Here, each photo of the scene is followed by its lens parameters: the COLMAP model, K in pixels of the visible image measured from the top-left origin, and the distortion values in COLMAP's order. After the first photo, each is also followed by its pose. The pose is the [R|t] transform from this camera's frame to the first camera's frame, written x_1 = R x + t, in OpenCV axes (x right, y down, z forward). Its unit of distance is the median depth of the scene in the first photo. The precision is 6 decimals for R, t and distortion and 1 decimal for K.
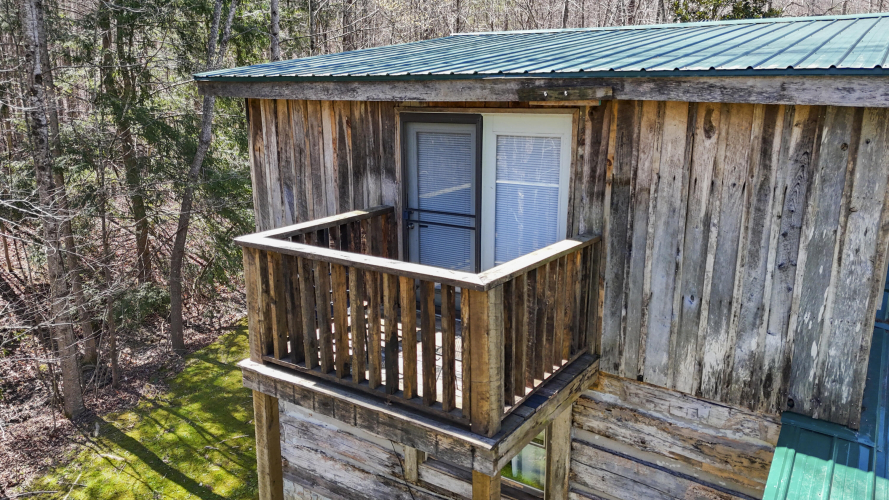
lens RADIAL K [[645.4, 0, 450.1], [0, 645.4, 245.8], [0, 0, 1]] dist [0.069953, -0.049914]
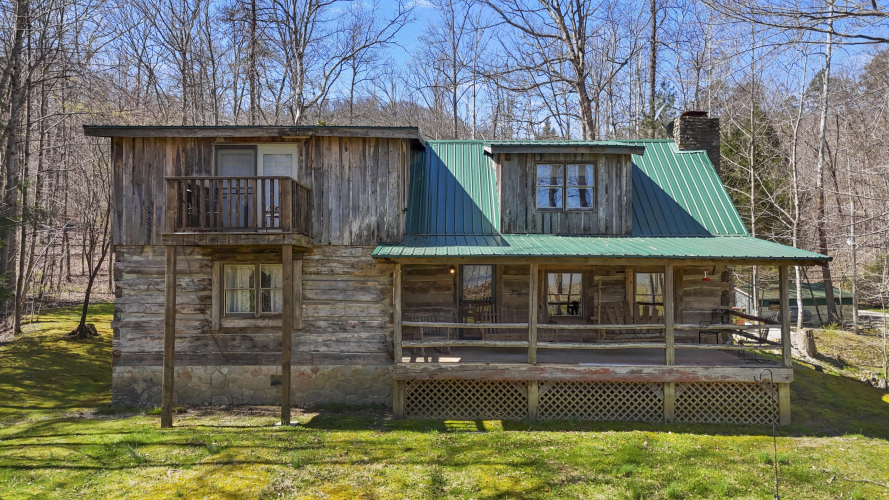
lens RADIAL K [[645.4, 0, 443.9], [0, 645.4, 244.0], [0, 0, 1]] dist [0.069953, -0.049914]
pose [[0.841364, 0.018044, 0.540167, -0.750823], [0.131403, 0.962624, -0.236829, 0.919574], [-0.524251, 0.270239, 0.807547, -1.379218]]
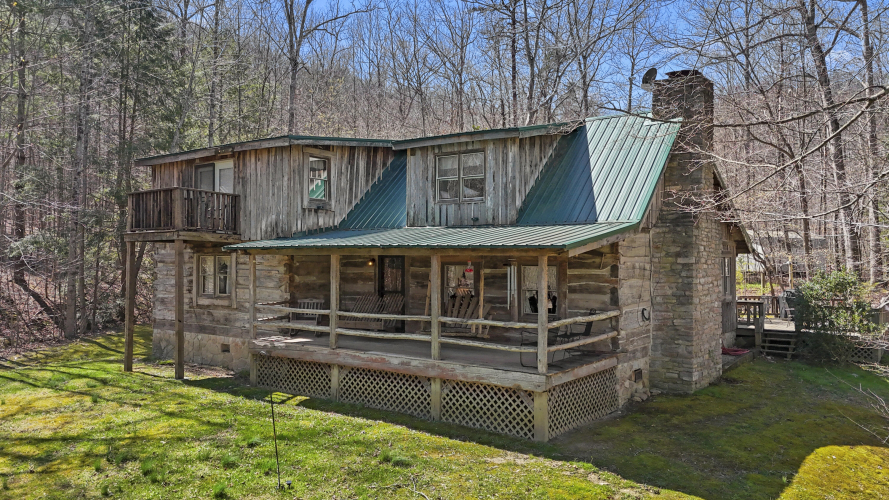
lens RADIAL K [[645.4, 0, 446.4], [0, 645.4, 247.2], [0, 0, 1]] dist [0.069953, -0.049914]
pose [[0.998797, 0.008890, -0.048219, 1.464120], [-0.021795, 0.961424, -0.274206, 1.136252], [0.043922, 0.274928, 0.960461, -2.051844]]
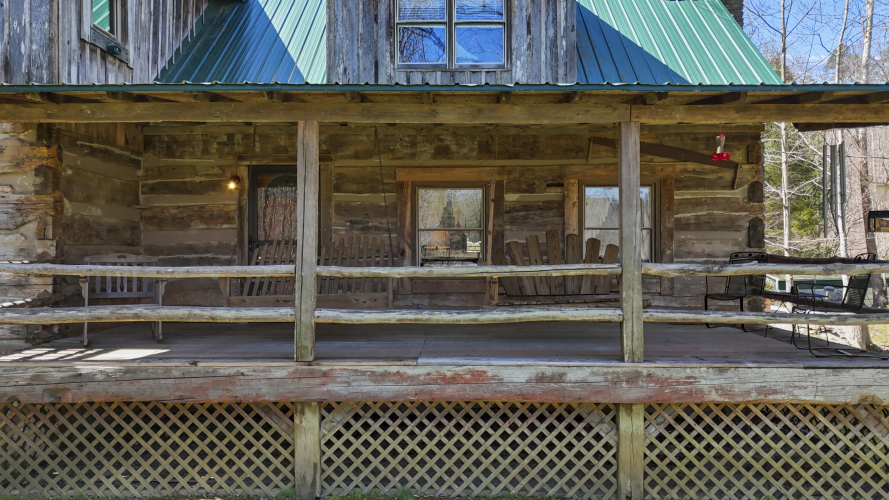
lens RADIAL K [[645.4, 0, 446.1], [0, 645.4, 248.6], [0, 0, 1]] dist [0.069953, -0.049914]
pose [[0.846228, 0.008981, 0.532745, 0.521044], [0.133056, 0.964618, -0.227612, 0.910498], [-0.515939, 0.263497, 0.815093, -0.436540]]
